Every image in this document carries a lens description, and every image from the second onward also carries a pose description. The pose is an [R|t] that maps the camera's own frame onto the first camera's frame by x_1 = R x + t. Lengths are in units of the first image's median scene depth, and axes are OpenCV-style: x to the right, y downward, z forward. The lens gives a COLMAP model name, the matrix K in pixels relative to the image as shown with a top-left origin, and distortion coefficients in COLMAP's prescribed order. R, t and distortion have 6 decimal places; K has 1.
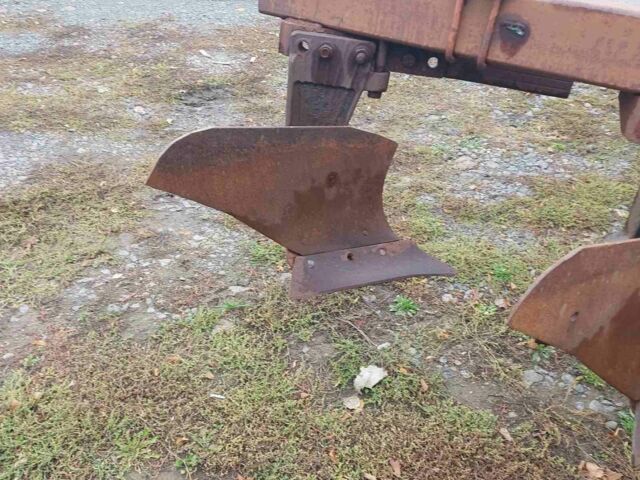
lens RADIAL K [[615.1, 0, 322.1], [0, 615.1, 240.1], [0, 0, 1]] dist [0.102222, 0.000000]
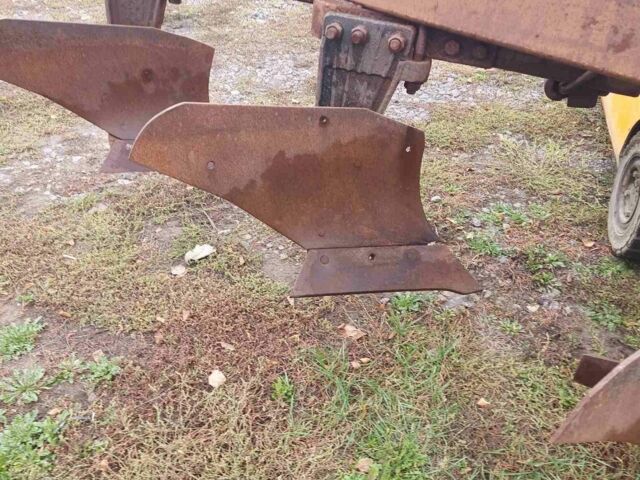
lens RADIAL K [[615.1, 0, 317.3], [0, 615.1, 240.0], [0, 0, 1]] dist [0.102222, 0.000000]
pose [[0.987886, 0.061726, -0.142377, 0.432508], [-0.051778, 0.996020, 0.072554, 0.091975], [0.146289, -0.064303, 0.987150, -0.127053]]
